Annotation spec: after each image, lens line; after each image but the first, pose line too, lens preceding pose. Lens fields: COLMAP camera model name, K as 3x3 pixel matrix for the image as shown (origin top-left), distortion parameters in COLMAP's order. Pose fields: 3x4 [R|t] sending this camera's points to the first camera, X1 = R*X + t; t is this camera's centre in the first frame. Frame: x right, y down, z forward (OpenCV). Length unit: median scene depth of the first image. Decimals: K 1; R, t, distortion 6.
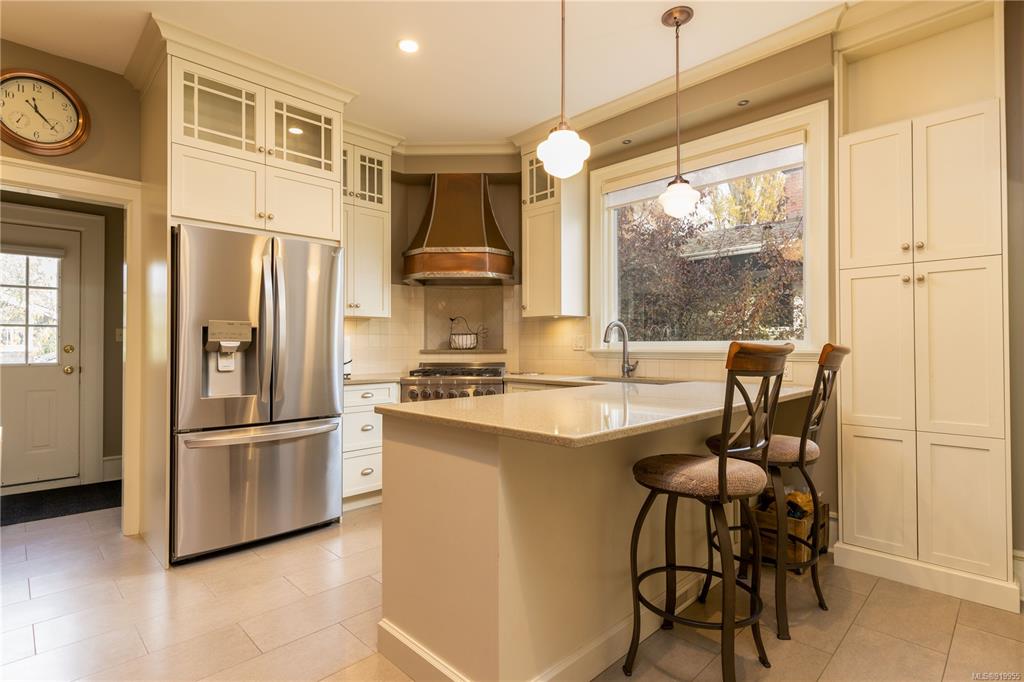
lens RADIAL K [[503.2, 0, 512.0], [0, 503.2, 341.0], [0, 0, 1]] dist [0.000747, 0.000121]
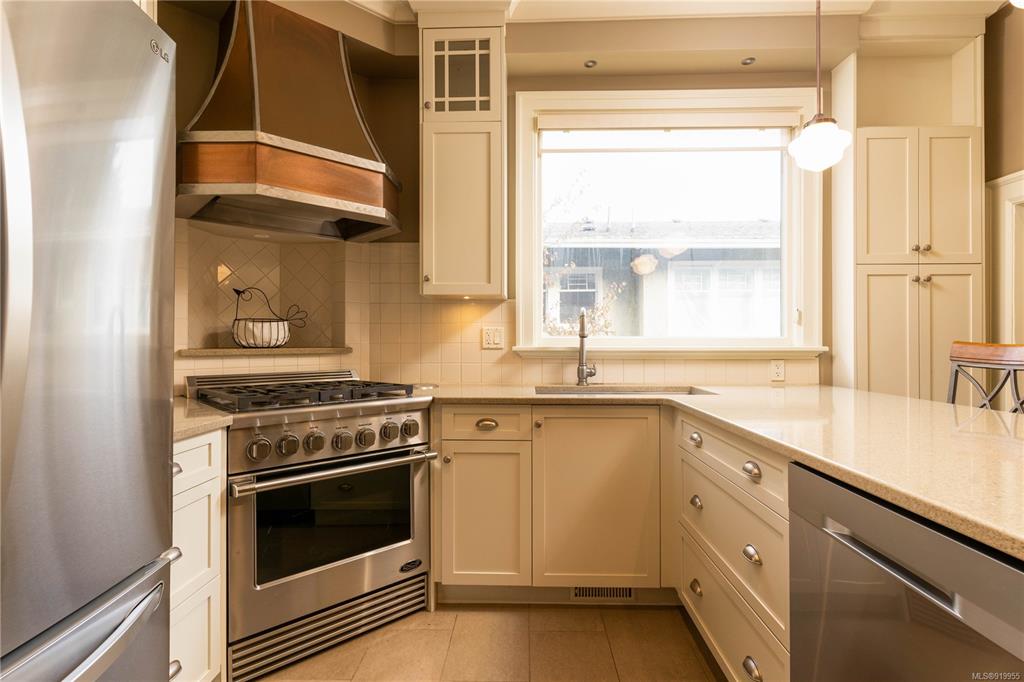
lens RADIAL K [[492.4, 0, 512.0], [0, 492.4, 341.0], [0, 0, 1]] dist [-0.002238, -0.000264]
pose [[0.722844, 0.004347, 0.690998, -0.312890], [-0.008130, 0.999965, 0.002214, 0.006691], [-0.690964, -0.007218, 0.722853, 0.498378]]
